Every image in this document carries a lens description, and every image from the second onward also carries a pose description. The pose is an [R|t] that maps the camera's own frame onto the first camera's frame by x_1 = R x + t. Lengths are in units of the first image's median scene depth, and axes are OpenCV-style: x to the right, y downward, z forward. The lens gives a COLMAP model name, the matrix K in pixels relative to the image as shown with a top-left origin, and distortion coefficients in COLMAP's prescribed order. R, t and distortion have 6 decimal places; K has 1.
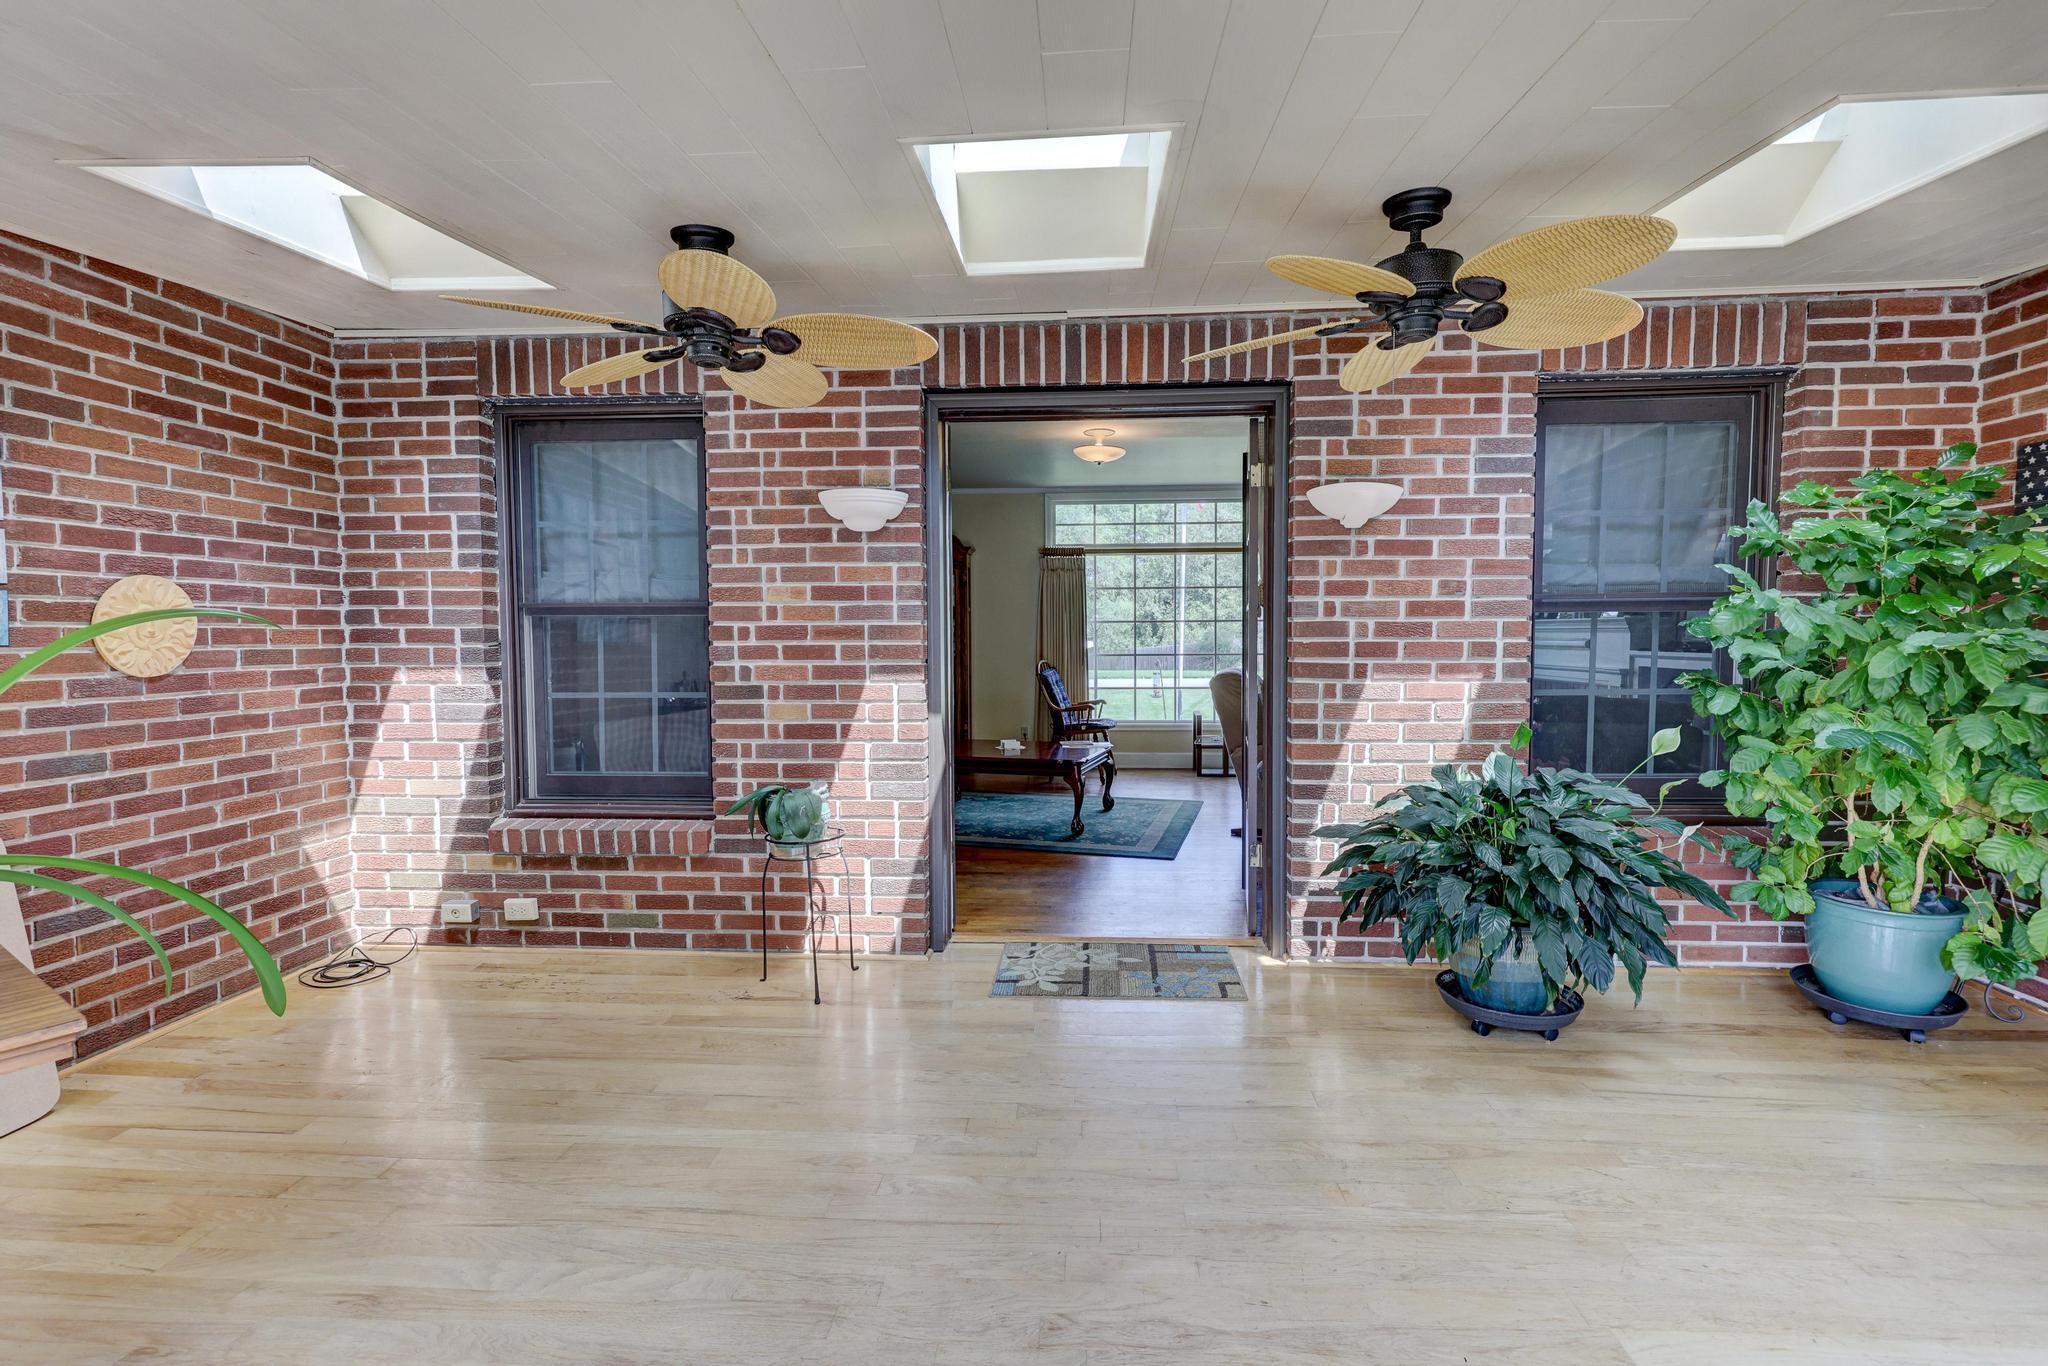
lens RADIAL K [[925.0, 0, 1029.9], [0, 925.0, 682.9], [0, 0, 1]] dist [-0.000893, 0.000170]
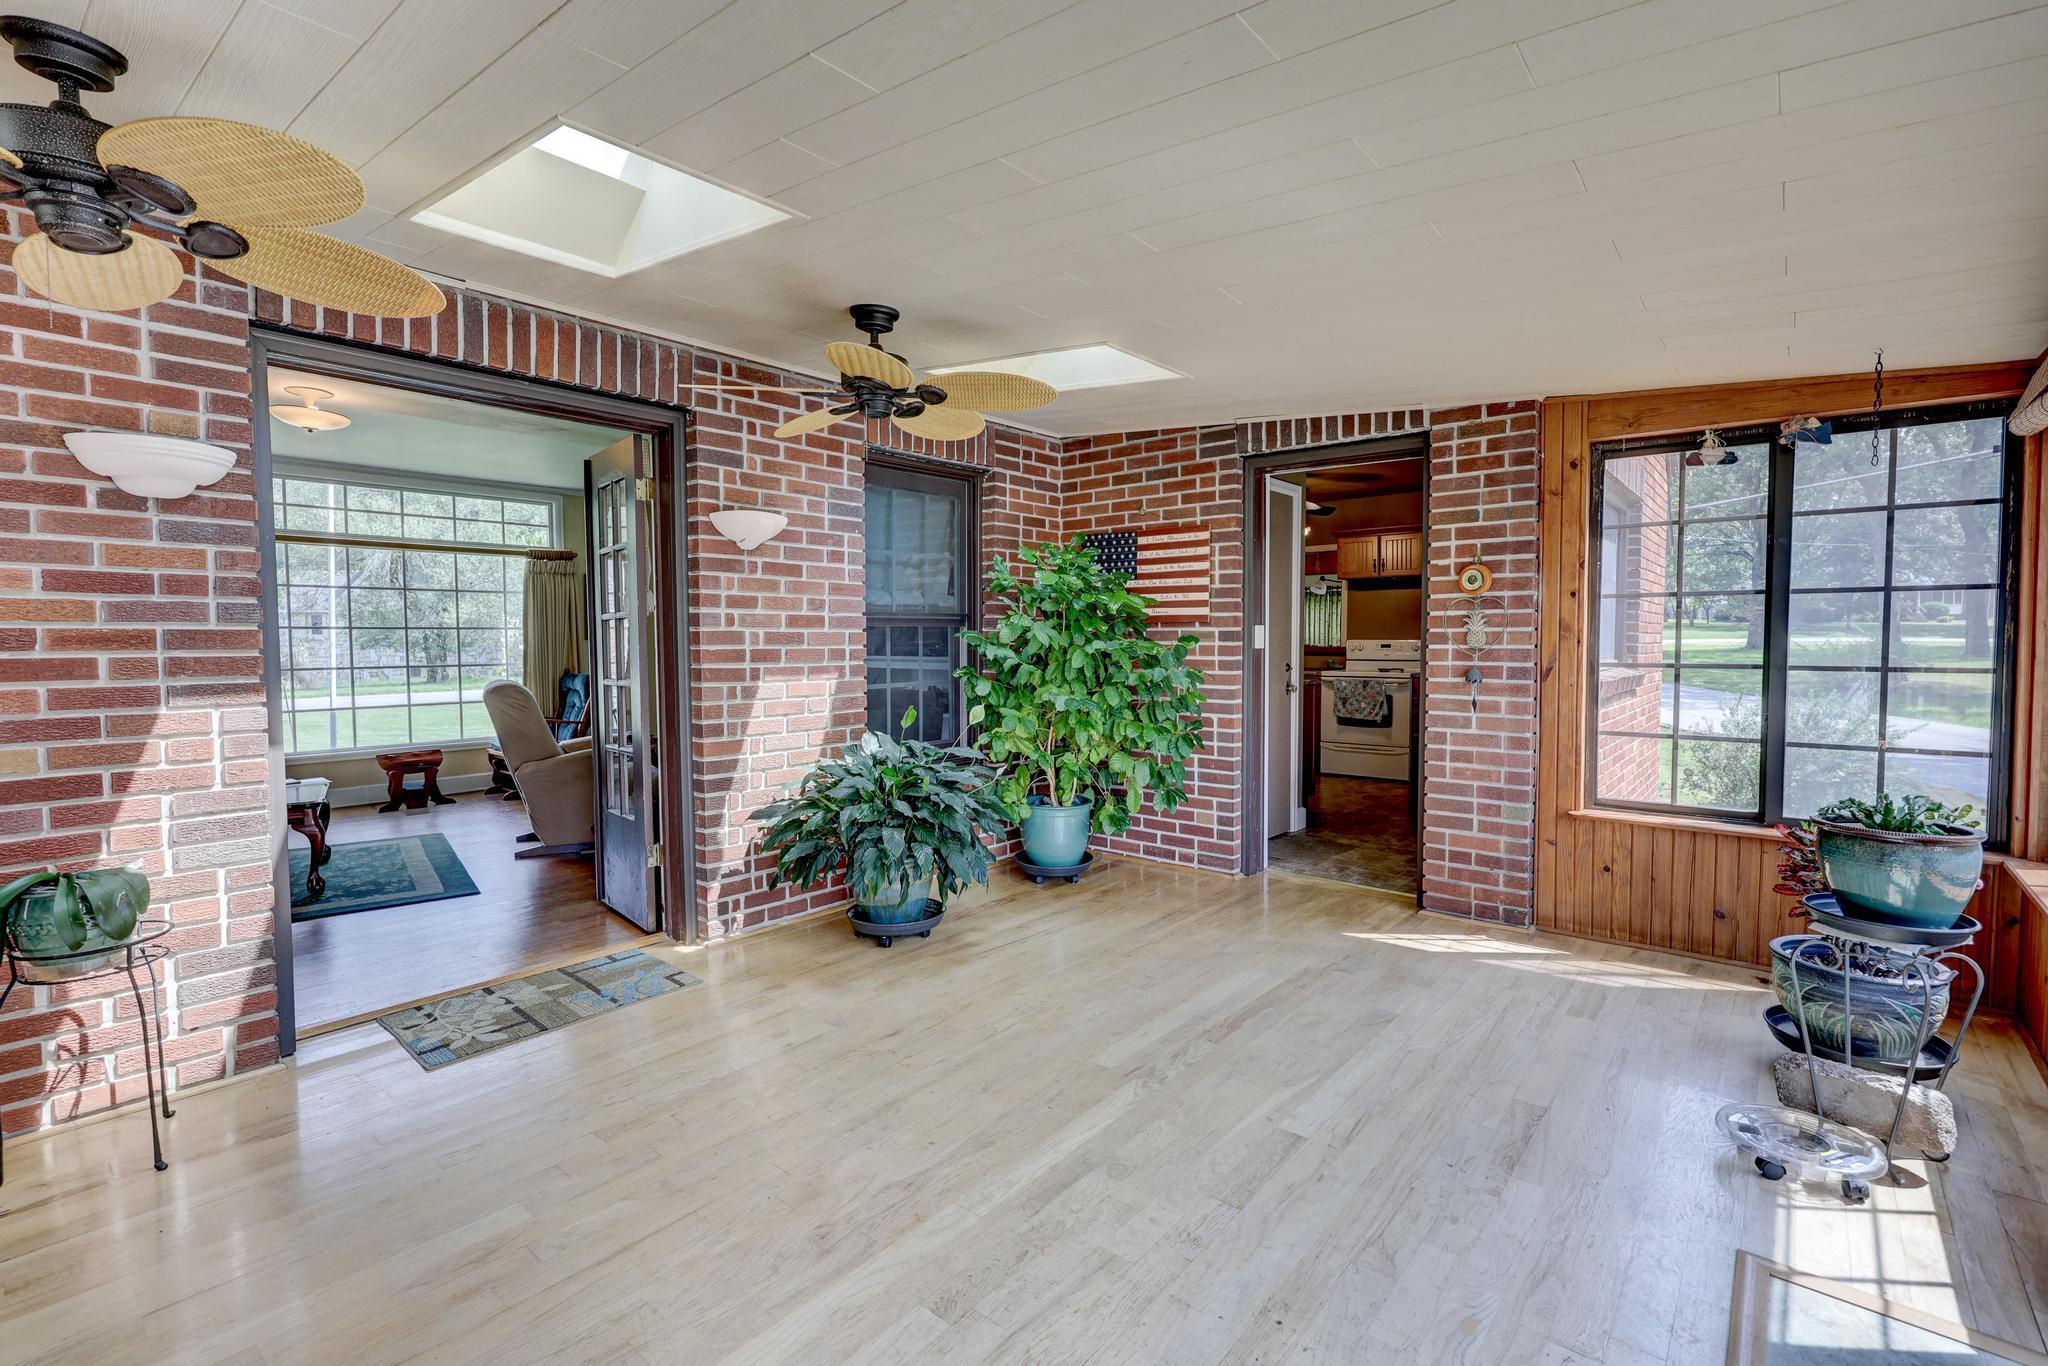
lens RADIAL K [[925.0, 0, 1041.3], [0, 925.0, 683.3], [0, 0, 1]] dist [-0.000893, 0.000170]
pose [[0.584109, -0.035572, 0.810895, -0.367135], [0.043711, 0.998968, 0.012336, -0.000295], [-0.810497, 0.028240, 0.585061, 0.037977]]
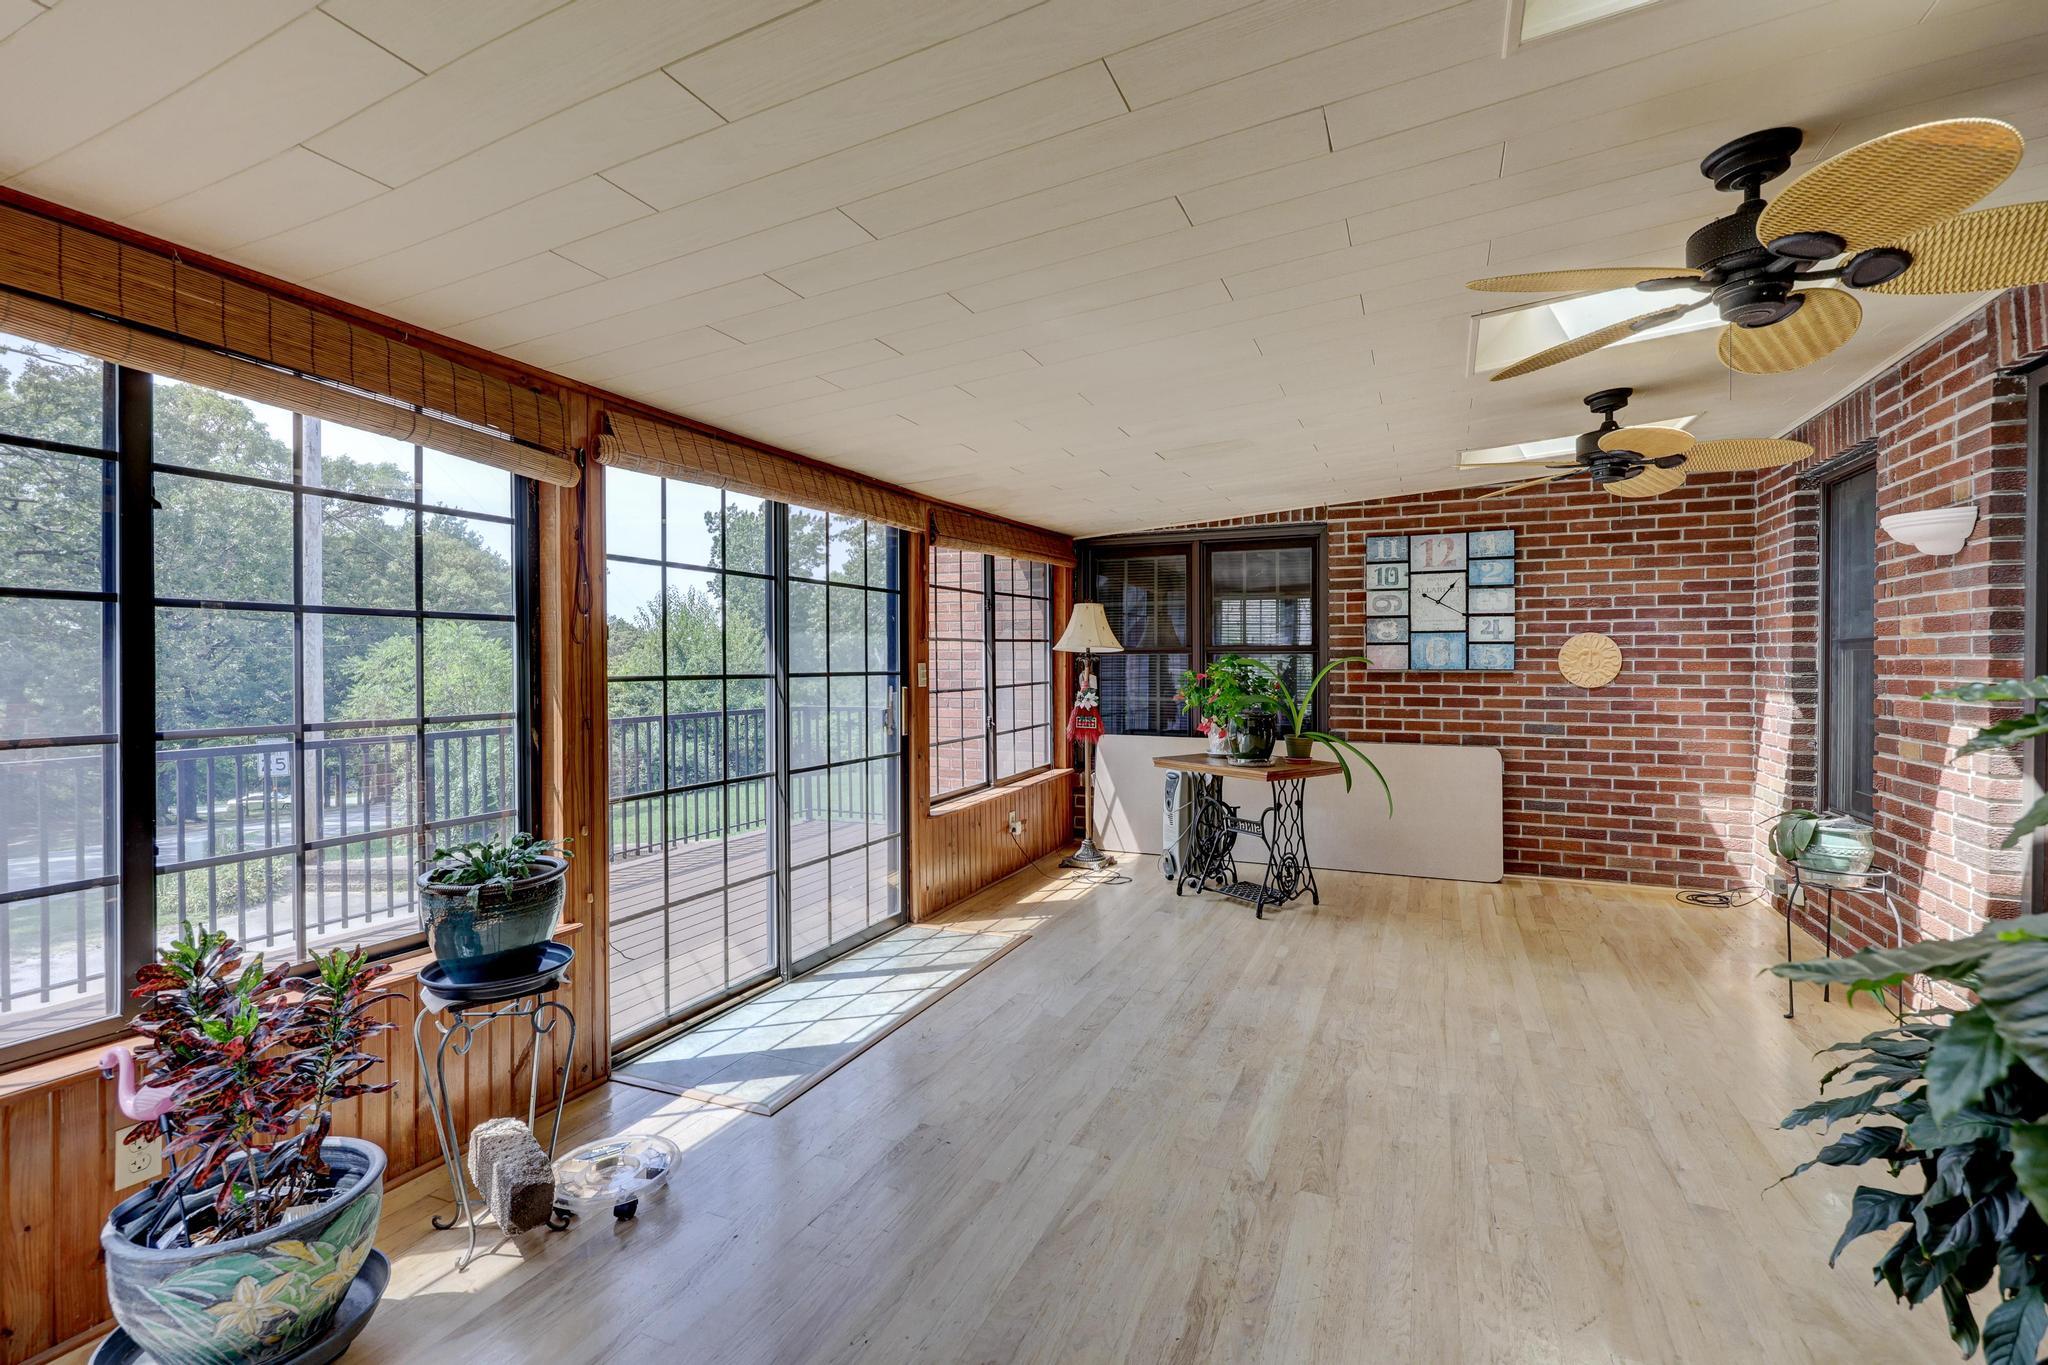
lens RADIAL K [[920.9, 0, 1026.2], [0, 920.9, 669.7], [0, 0, 1]] dist [0.001496, 0.000029]
pose [[-0.344279, 0.014791, -0.938751, 0.978217], [-0.044863, 0.998475, 0.032185, -0.043110], [0.937795, 0.053196, -0.343090, 0.484652]]
